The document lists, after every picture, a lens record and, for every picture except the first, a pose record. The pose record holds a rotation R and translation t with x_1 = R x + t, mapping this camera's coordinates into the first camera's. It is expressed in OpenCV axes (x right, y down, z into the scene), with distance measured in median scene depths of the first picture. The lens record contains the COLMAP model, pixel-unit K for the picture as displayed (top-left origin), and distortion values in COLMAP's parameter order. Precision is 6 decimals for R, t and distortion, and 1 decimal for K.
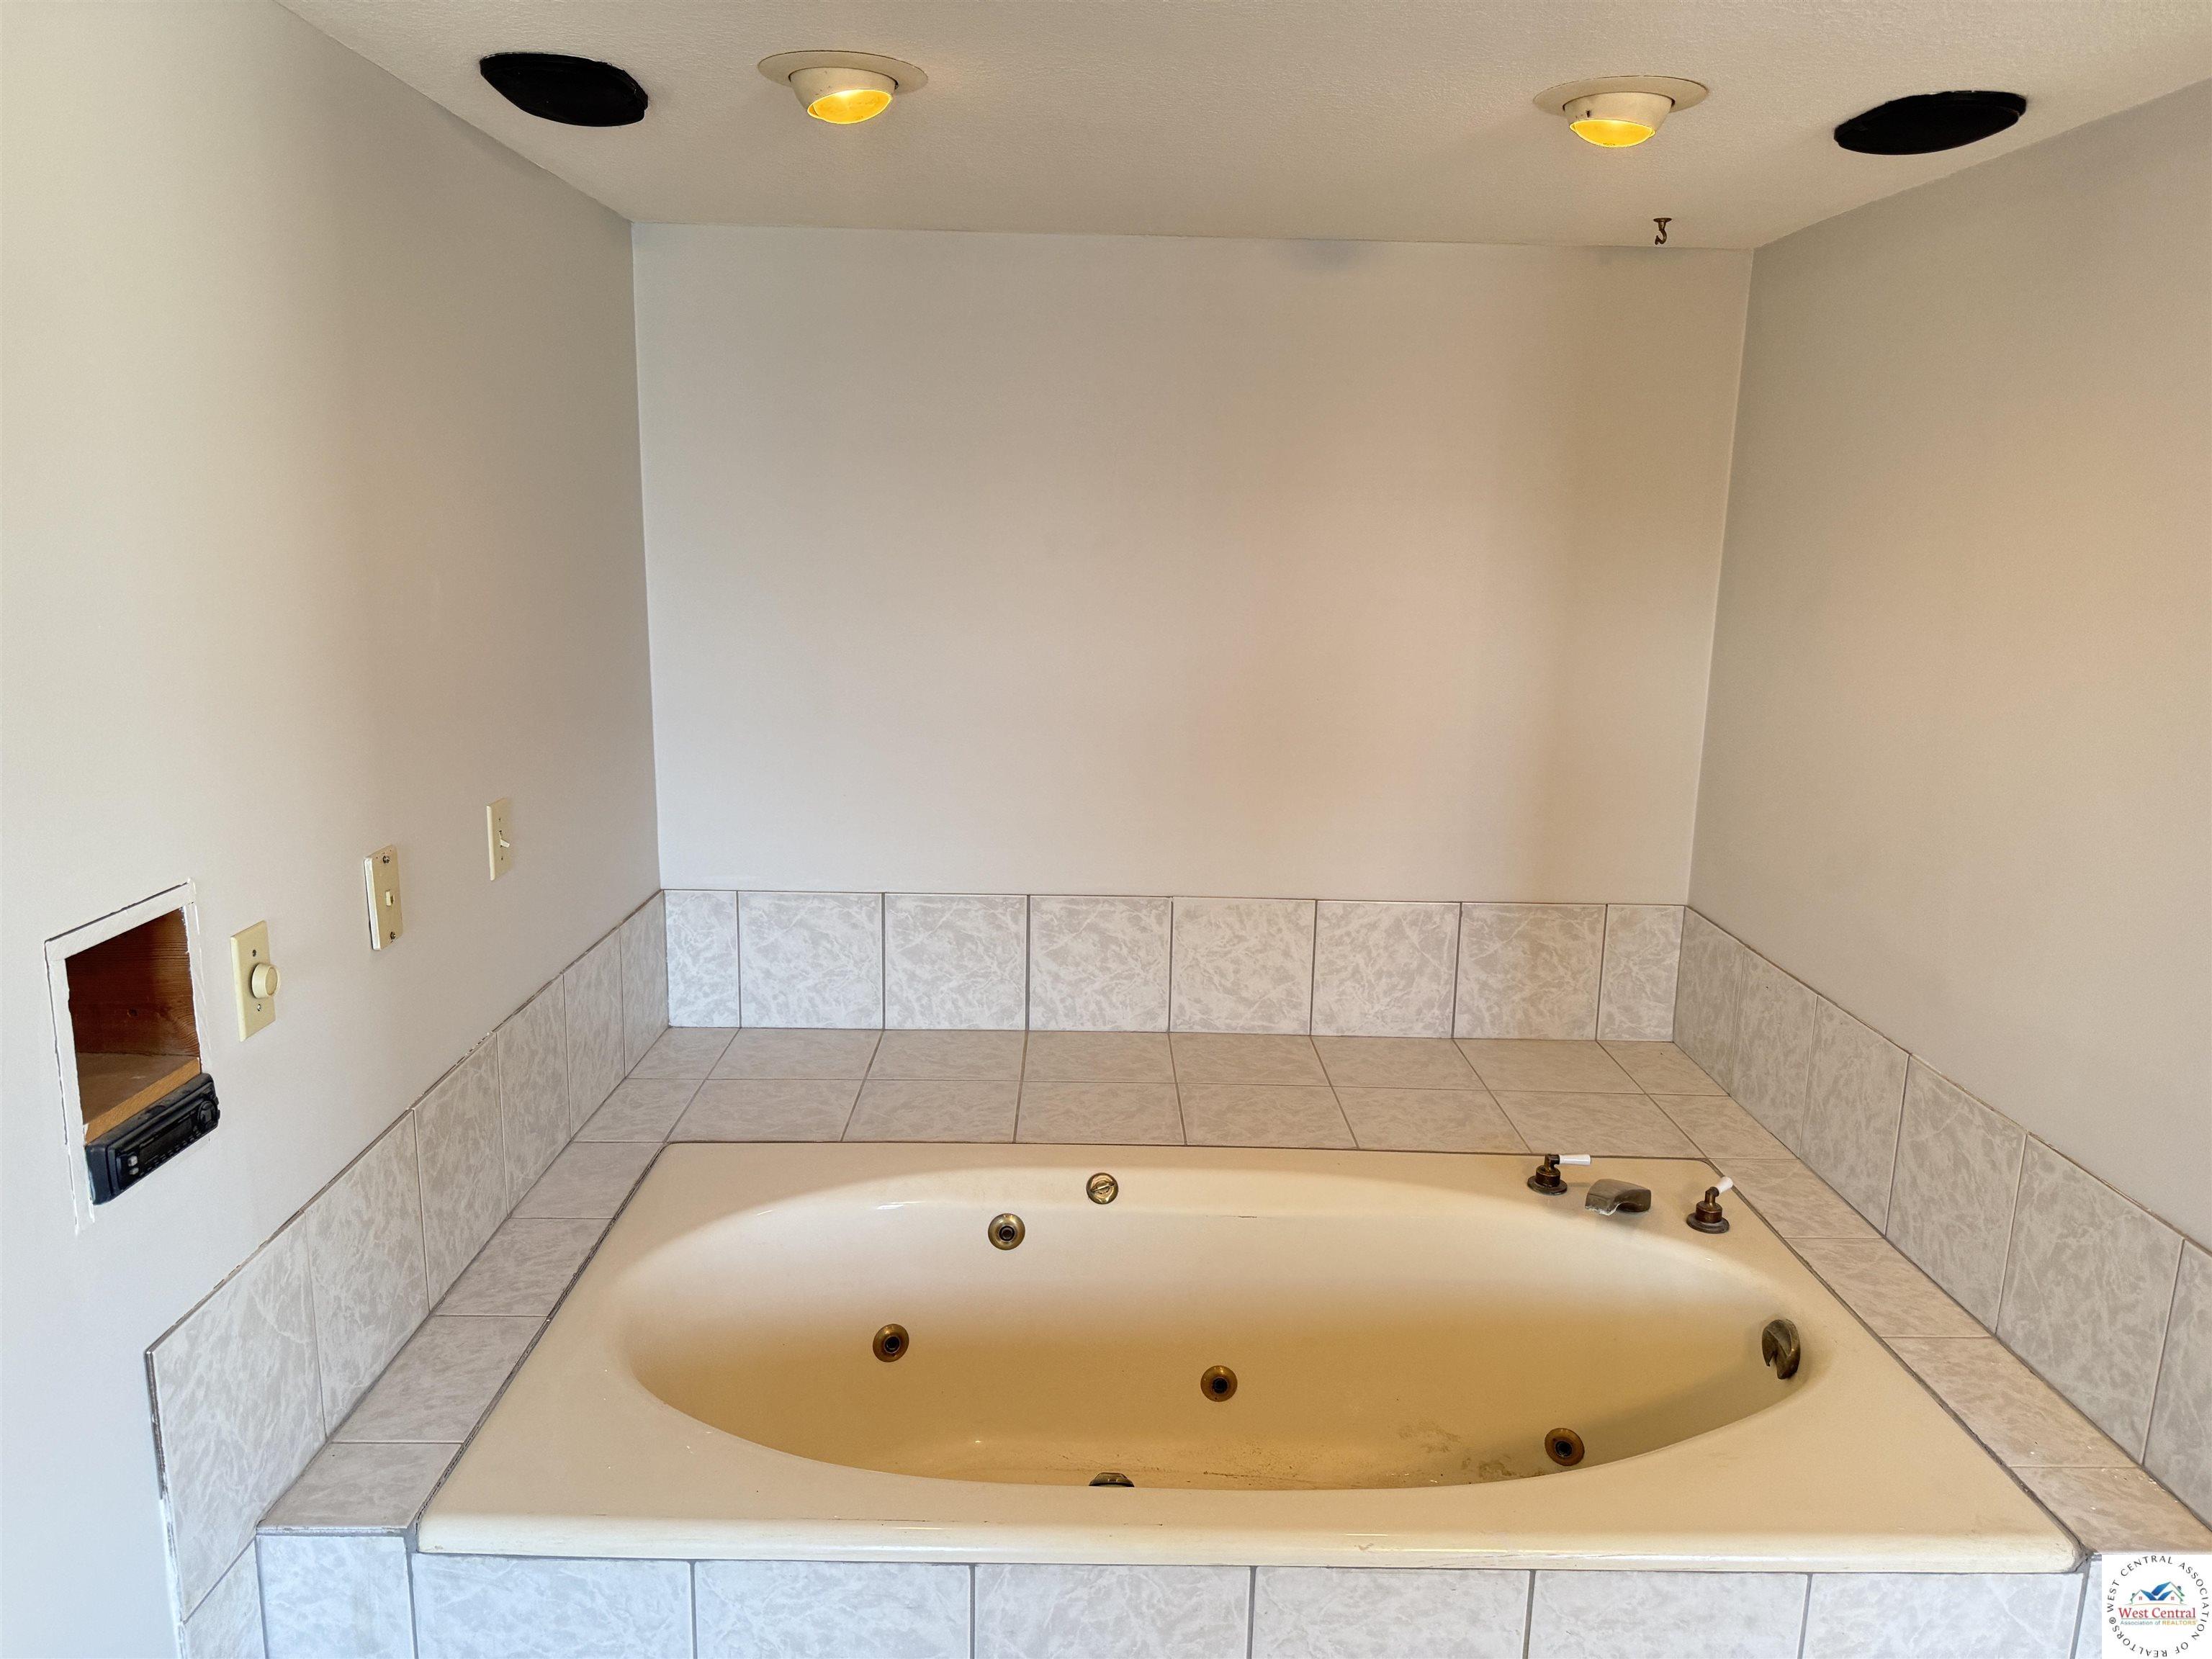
lens RADIAL K [[1579.1, 0, 1106.0], [0, 1579.1, 829.5], [0, 0, 1]] dist [0.041923, -0.047729]
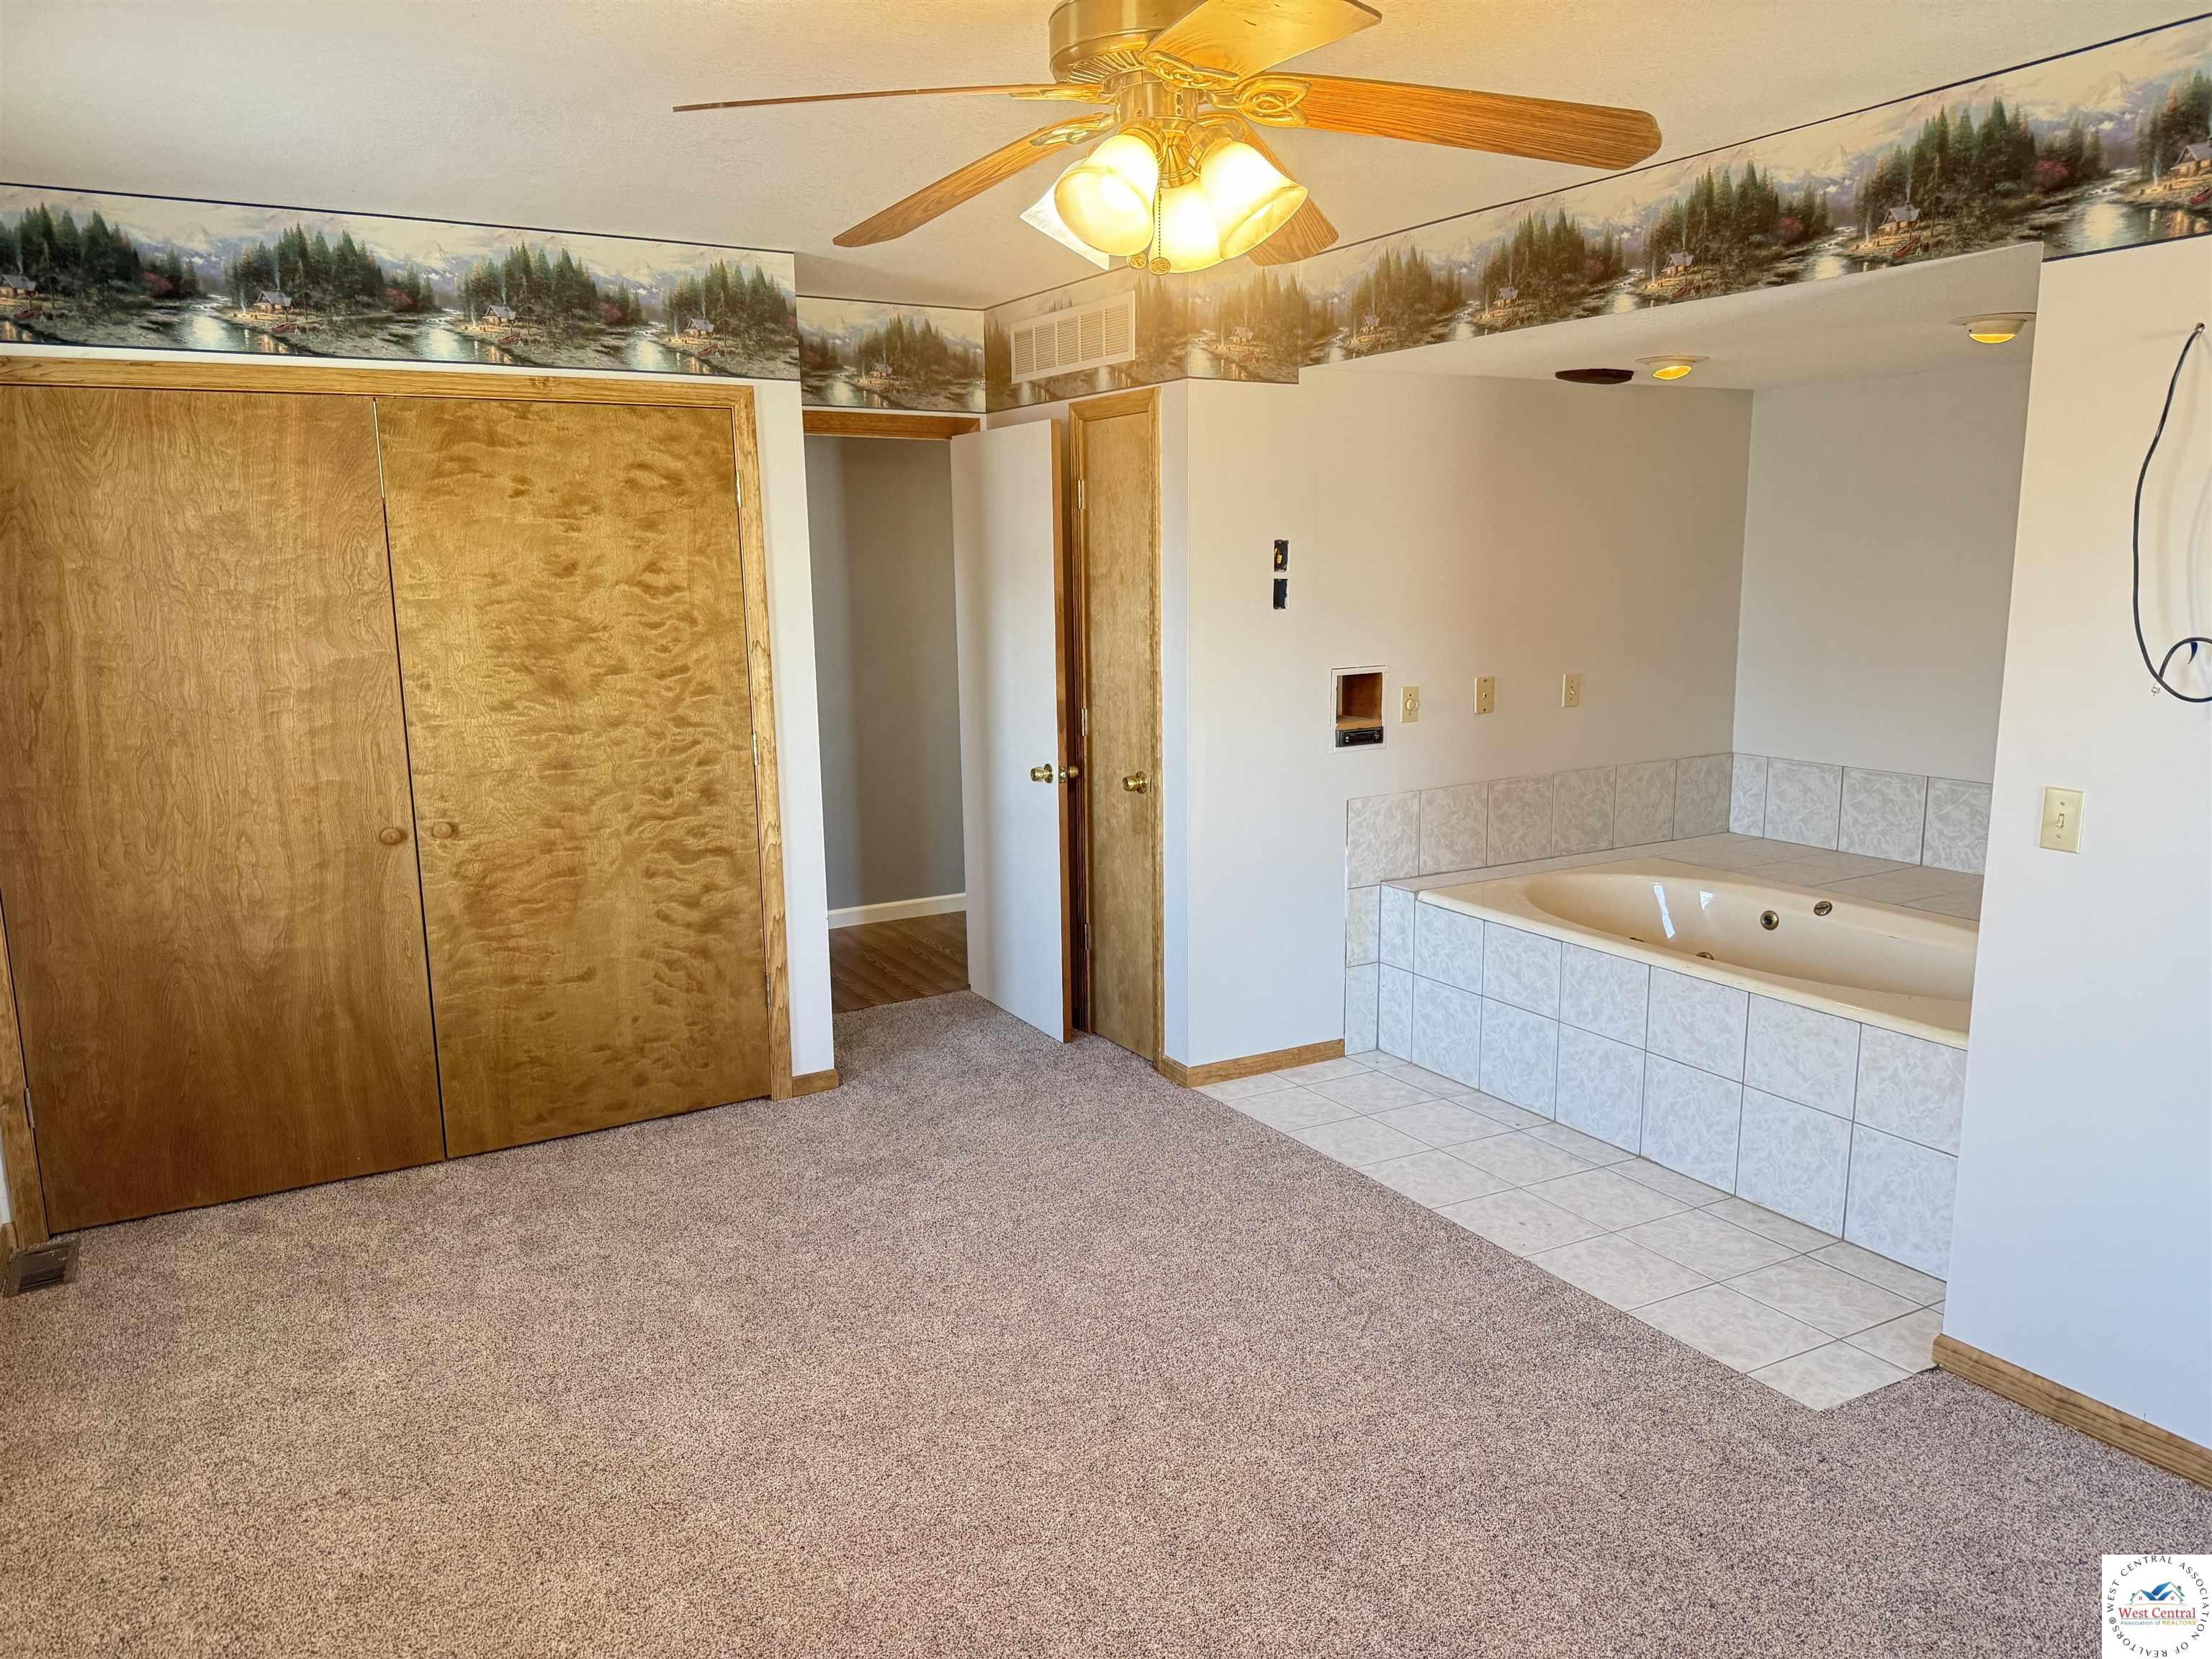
lens RADIAL K [[1579.1, 0, 1106.0], [0, 1579.1, 829.5], [0, 0, 1]] dist [0.041923, -0.047729]
pose [[0.520084, 0.133949, -0.843546, 0.871861], [-0.149717, 0.986632, 0.064363, 0.113640], [0.840891, 0.092819, 0.533186, -0.535118]]
